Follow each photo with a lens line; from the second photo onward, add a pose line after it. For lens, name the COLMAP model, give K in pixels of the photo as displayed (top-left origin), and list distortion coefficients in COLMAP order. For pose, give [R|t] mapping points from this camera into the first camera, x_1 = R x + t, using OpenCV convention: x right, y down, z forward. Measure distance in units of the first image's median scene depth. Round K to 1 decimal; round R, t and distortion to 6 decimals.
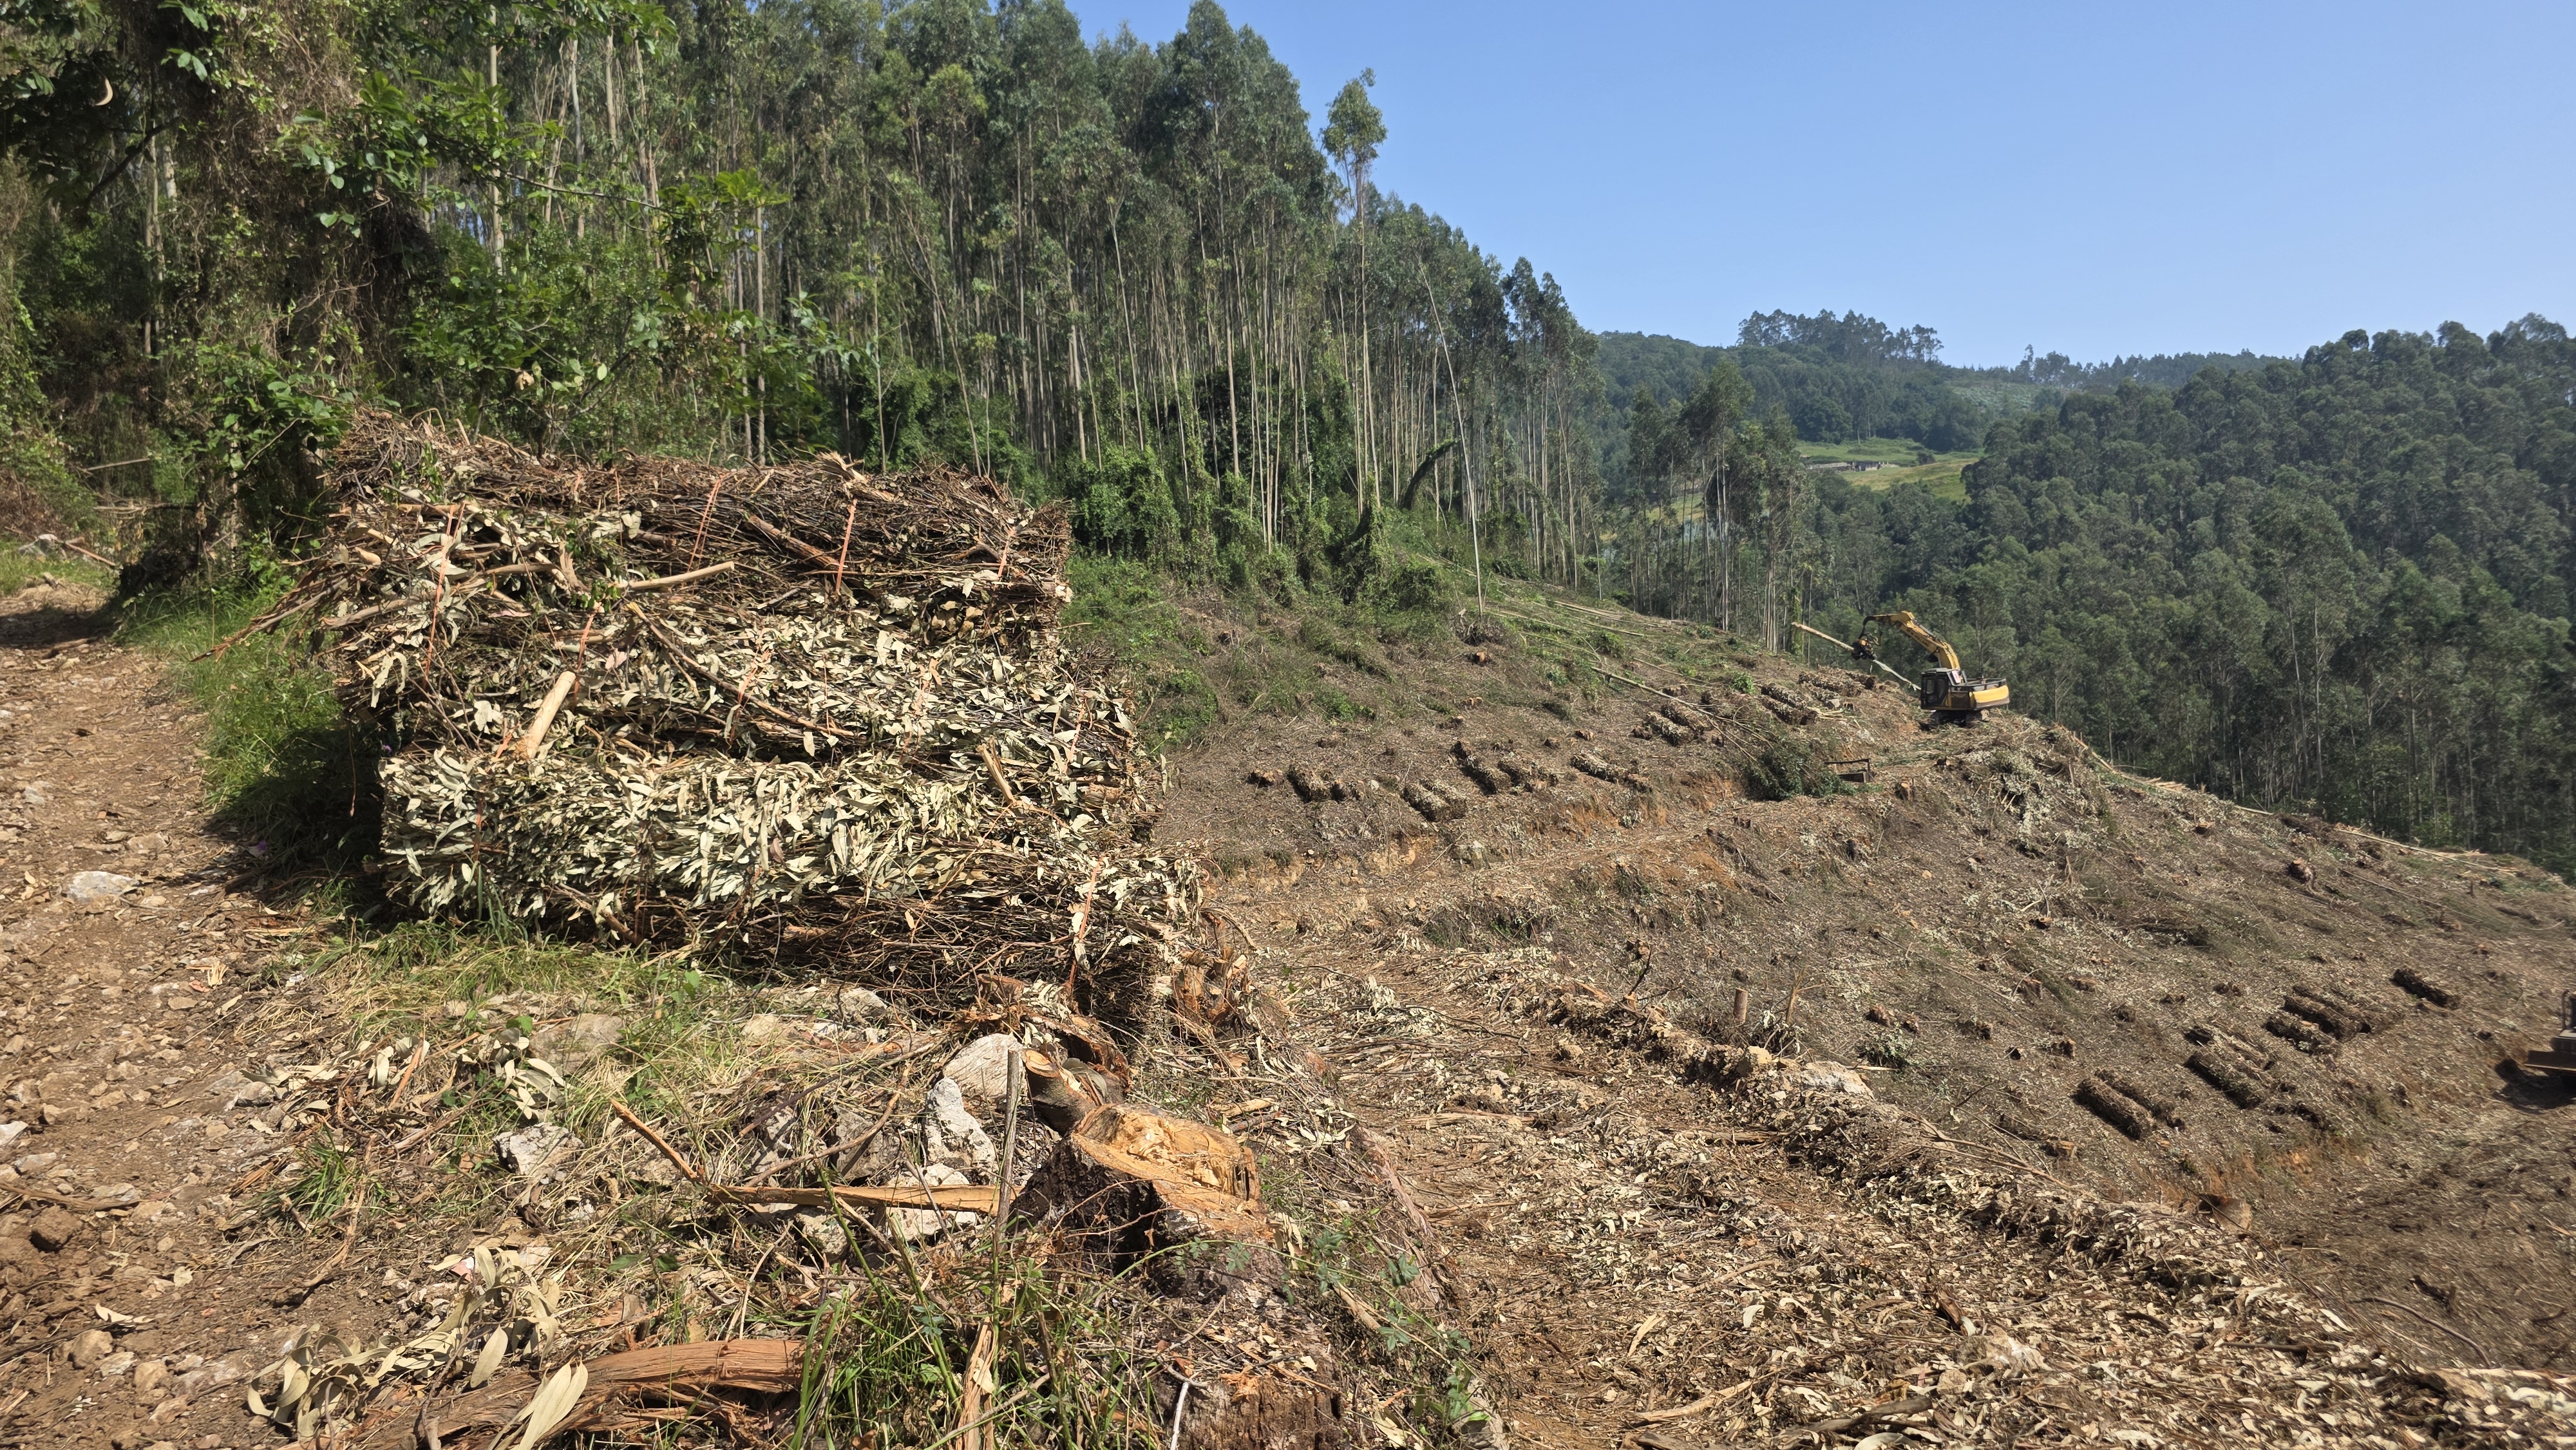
lens RADIAL K [[1843.5, 0, 1288.0], [0, 1843.5, 725.0], [0, 0, 1]] dist [0.116979, -0.127798]
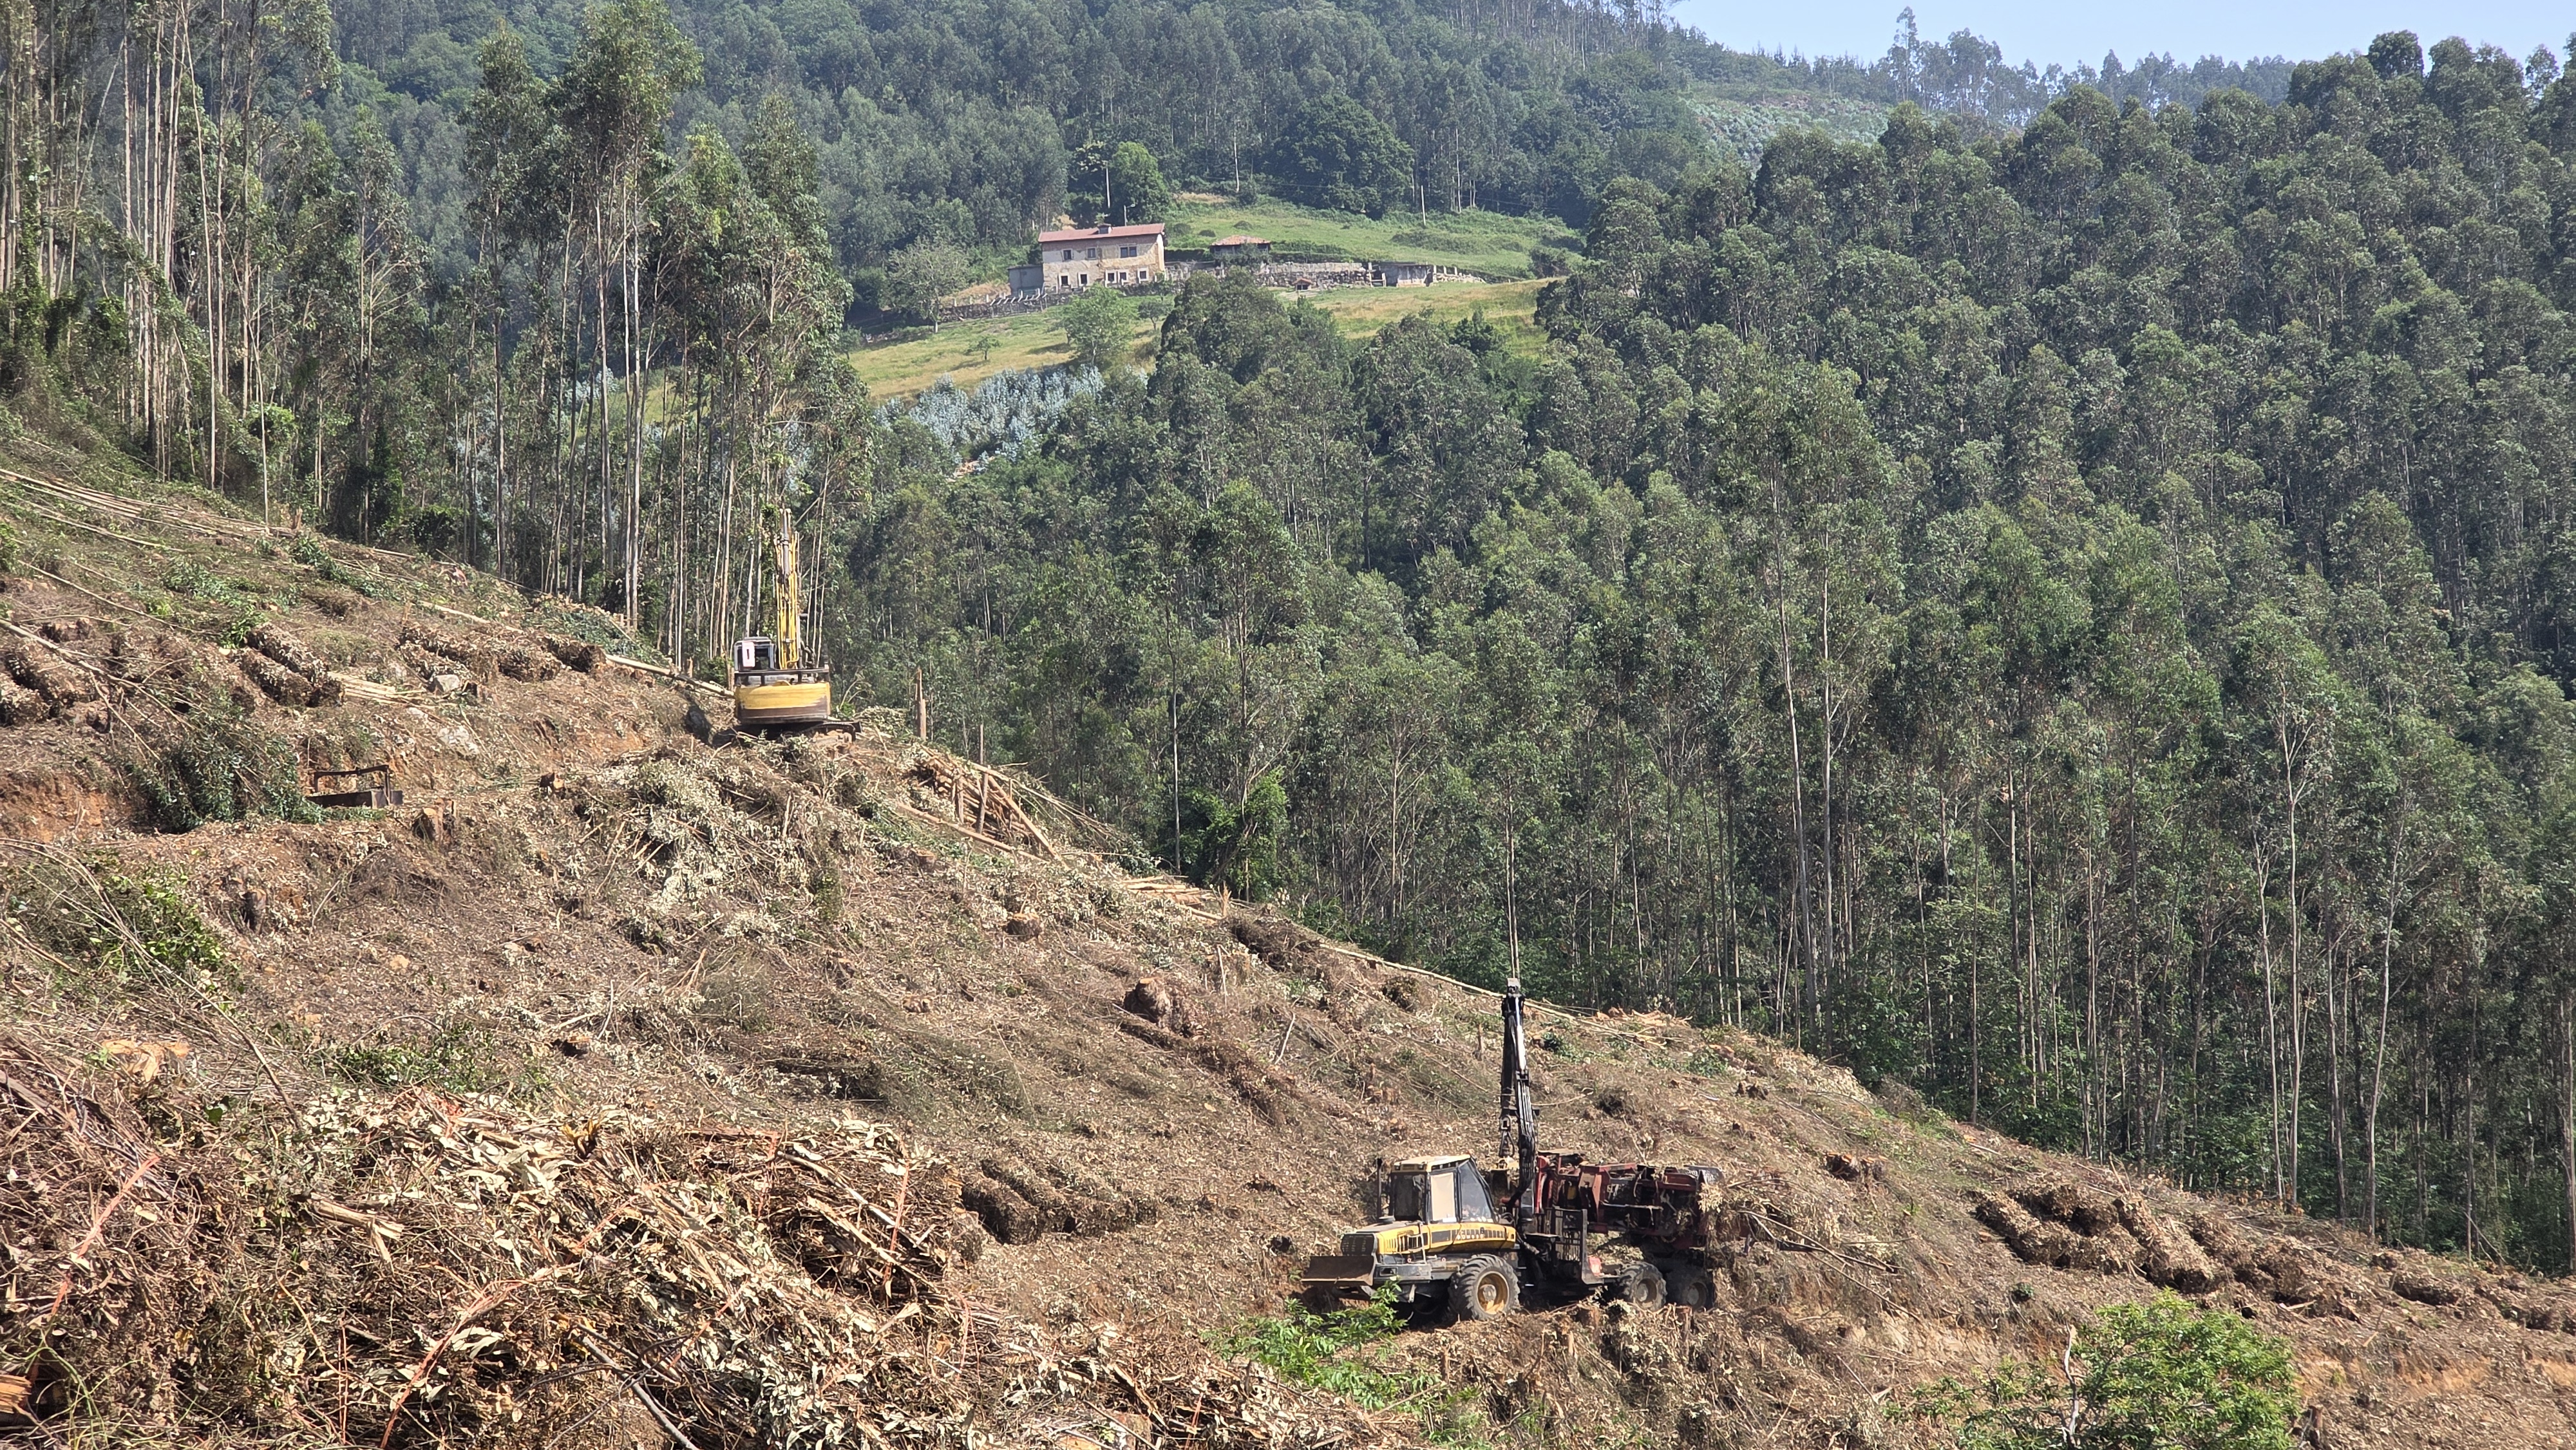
lens RADIAL K [[5247.8, 0, 1329.0], [0, 5247.8, 730.3], [0, 0, 1]] dist [0.055128, 0.113676]
pose [[0.973035, 0.040260, 0.227116, 0.209970], [-0.030218, 0.998413, -0.047518, 0.063303], [-0.228669, 0.039374, 0.972708, -0.446967]]
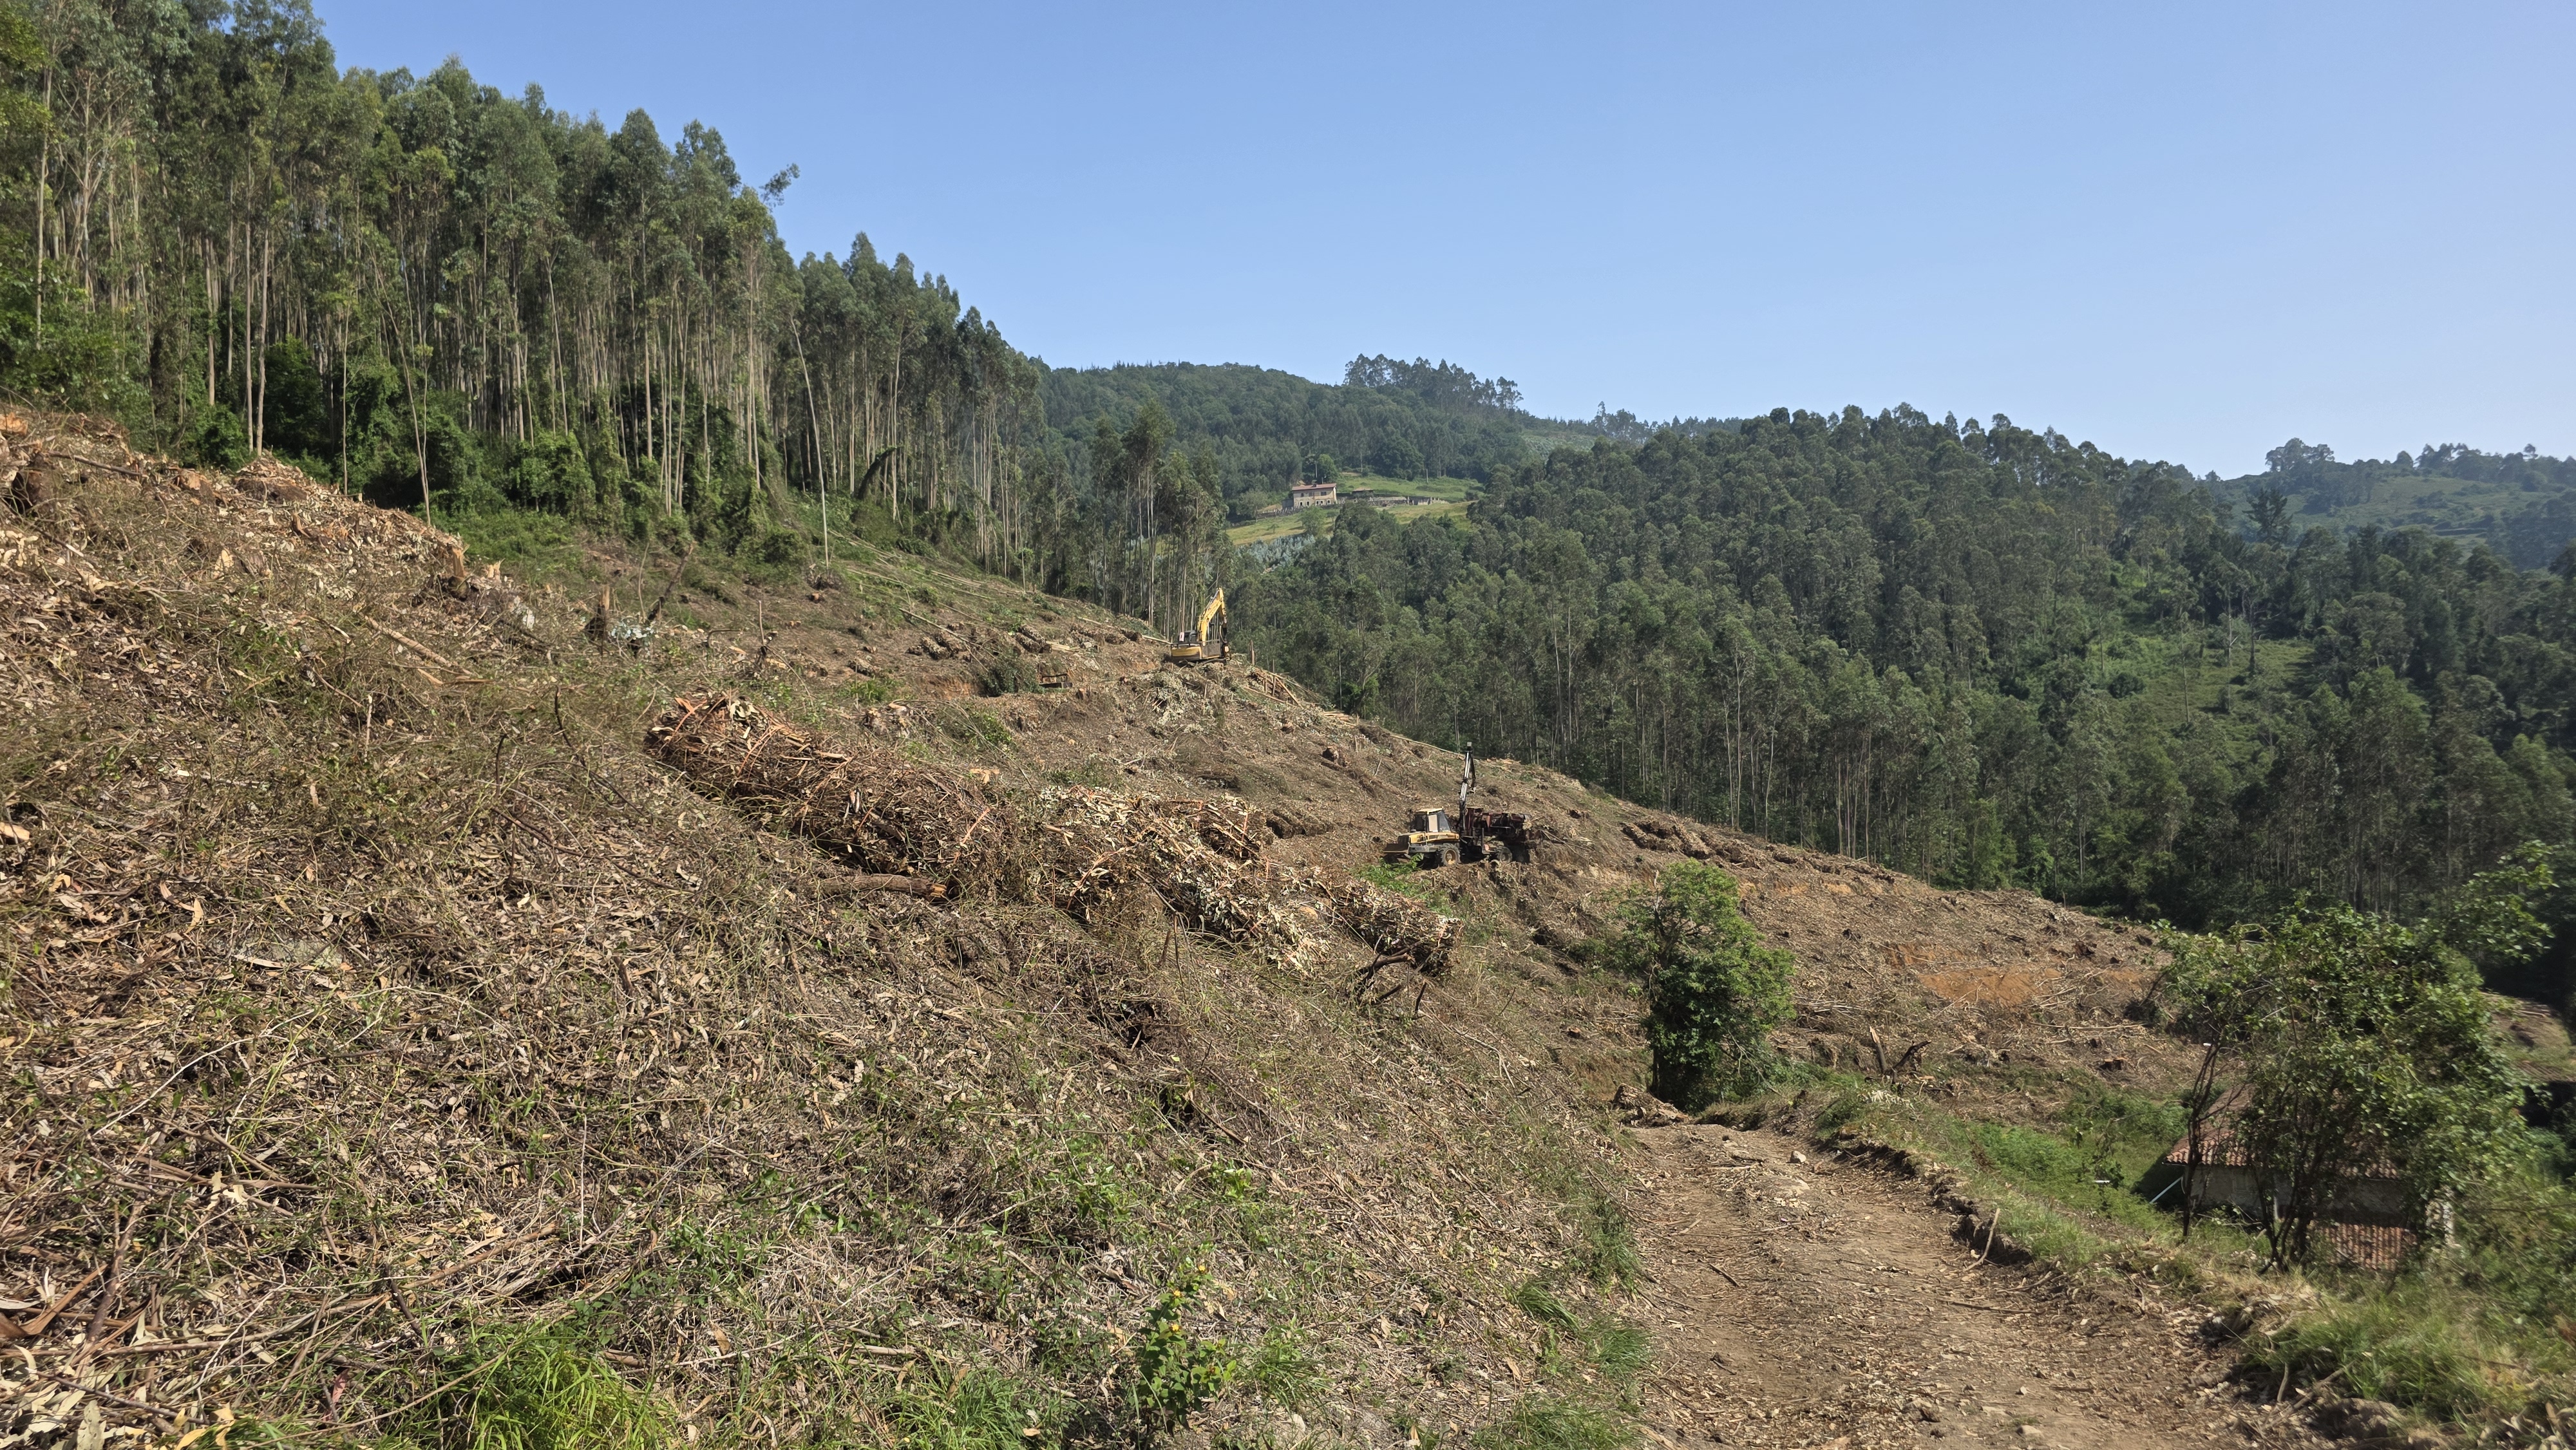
lens RADIAL K [[1843.5, 0, 1288.0], [0, 1843.5, 725.0], [0, 0, 1]] dist [0.116979, -0.127798]
pose [[0.984584, 0.032075, 0.171947, 0.209243], [-0.030635, 0.999470, -0.011021, 0.063448], [-0.172209, 0.005584, 0.985045, -0.450752]]
